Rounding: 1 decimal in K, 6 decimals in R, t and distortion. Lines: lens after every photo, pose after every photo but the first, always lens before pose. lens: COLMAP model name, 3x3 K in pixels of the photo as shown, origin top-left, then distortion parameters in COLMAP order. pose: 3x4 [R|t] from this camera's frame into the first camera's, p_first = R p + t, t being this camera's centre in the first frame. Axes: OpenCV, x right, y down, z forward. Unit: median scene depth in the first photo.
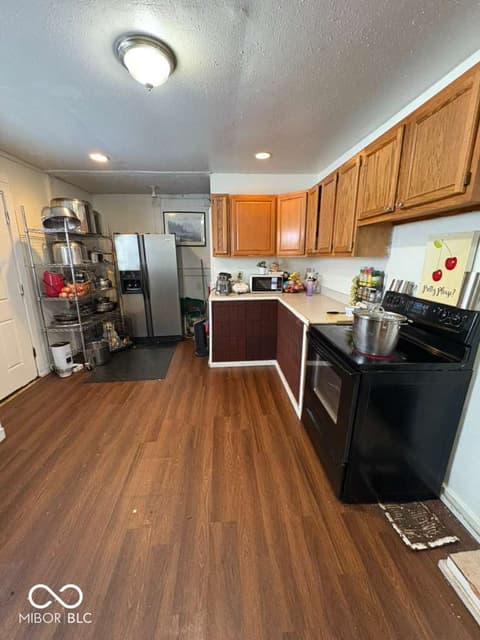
lens RADIAL K [[256.0, 0, 240.0], [0, 256.0, 320.0], [0, 0, 1]] dist [0.002305, 0.000288]
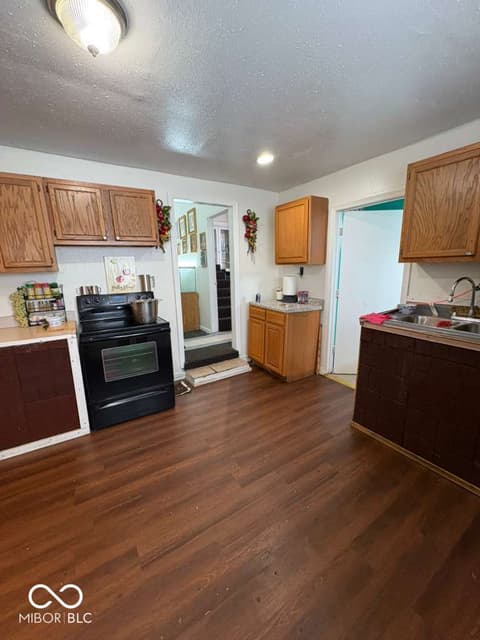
lens RADIAL K [[256.0, 0, 240.0], [0, 256.0, 320.0], [0, 0, 1]] dist [0.002305, 0.000288]
pose [[-0.466325, -0.164815, 0.869124, -1.179005], [0.248886, 0.918359, 0.307690, -0.243969], [-0.848880, 0.359796, -0.387233, 1.045793]]
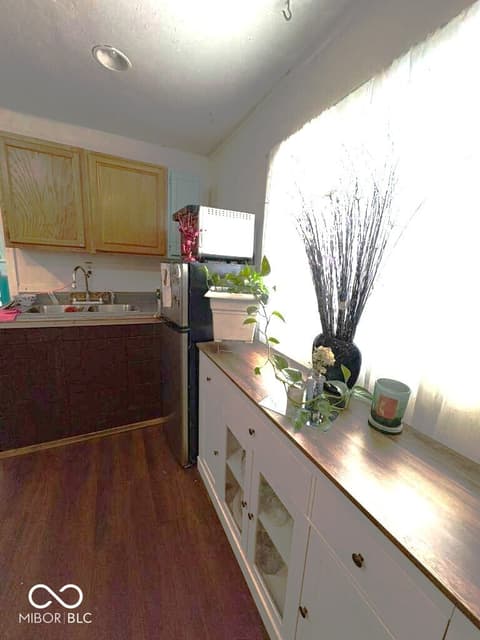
lens RADIAL K [[256.0, 0, 240.0], [0, 256.0, 320.0], [0, 0, 1]] dist [0.002305, 0.000288]
pose [[-0.926677, 0.030780, -0.374596, -0.852477], [-0.145085, 0.890103, 0.432050, -0.255006], [0.346727, 0.454718, -0.820373, 1.164926]]
